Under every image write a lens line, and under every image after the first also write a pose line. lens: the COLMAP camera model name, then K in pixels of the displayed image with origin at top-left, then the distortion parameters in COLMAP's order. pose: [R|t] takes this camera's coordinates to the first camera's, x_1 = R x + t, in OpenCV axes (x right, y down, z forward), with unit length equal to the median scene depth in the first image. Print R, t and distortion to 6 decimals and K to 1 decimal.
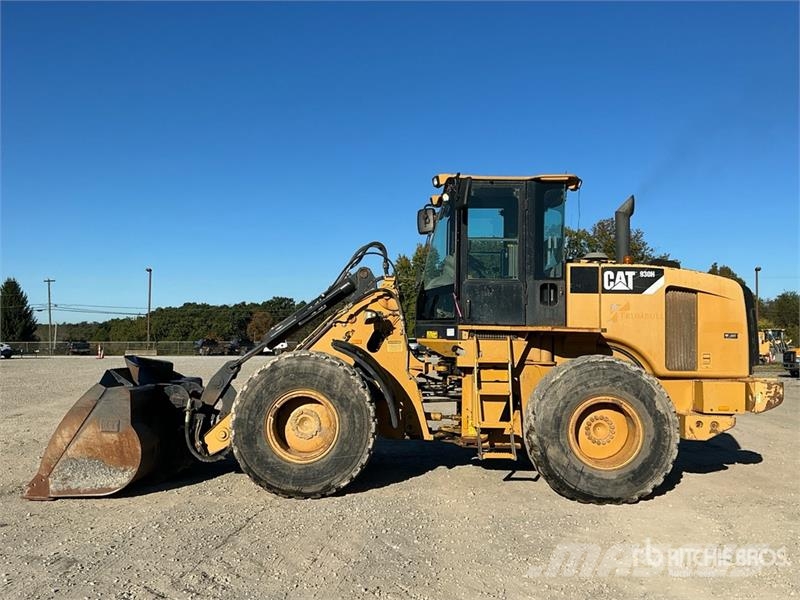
lens RADIAL K [[722.9, 0, 410.5], [0, 722.9, 305.7], [0, 0, 1]] dist [0.140474, -0.301291]
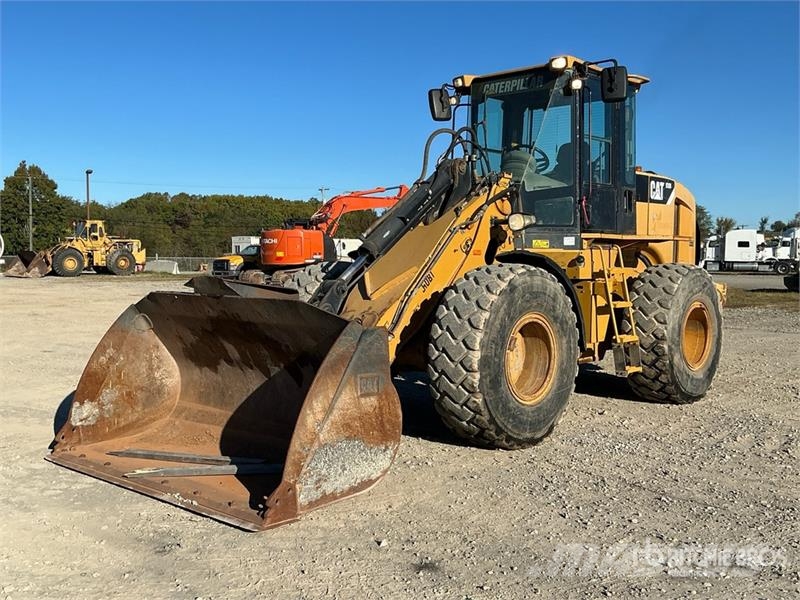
lens RADIAL K [[845.2, 0, 379.4], [0, 845.2, 285.2], [0, 0, 1]] dist [0.096247, 0.001032]
pose [[0.688453, -0.036349, 0.724370, -0.870830], [-0.025848, 0.996879, 0.074590, 0.019081], [-0.724820, -0.070075, 0.685365, 0.455614]]
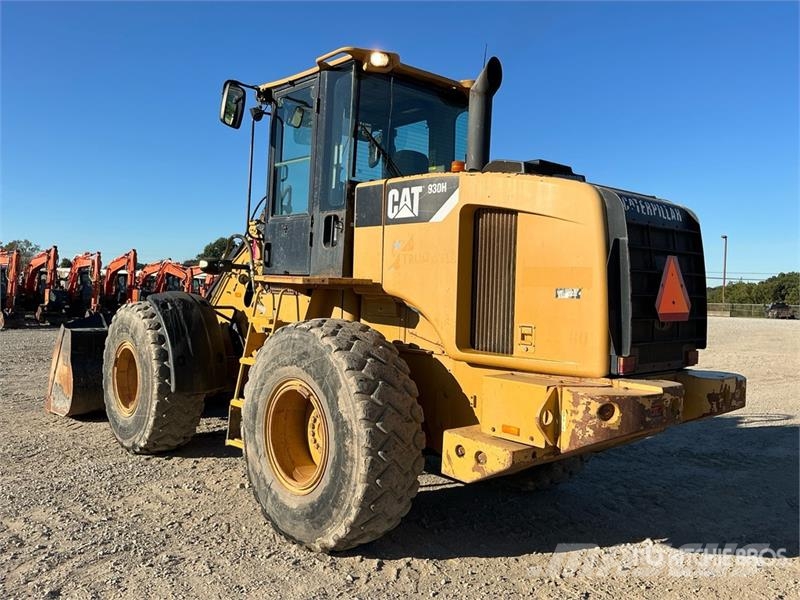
lens RADIAL K [[653.0, 0, 400.0], [0, 653.0, 300.0], [0, 0, 1]] dist [0.117939, -0.207589]
pose [[0.701246, 0.022362, -0.712569, 0.695751], [0.010267, 0.999088, 0.041457, 0.025861], [0.712846, -0.036388, 0.700376, 0.609372]]
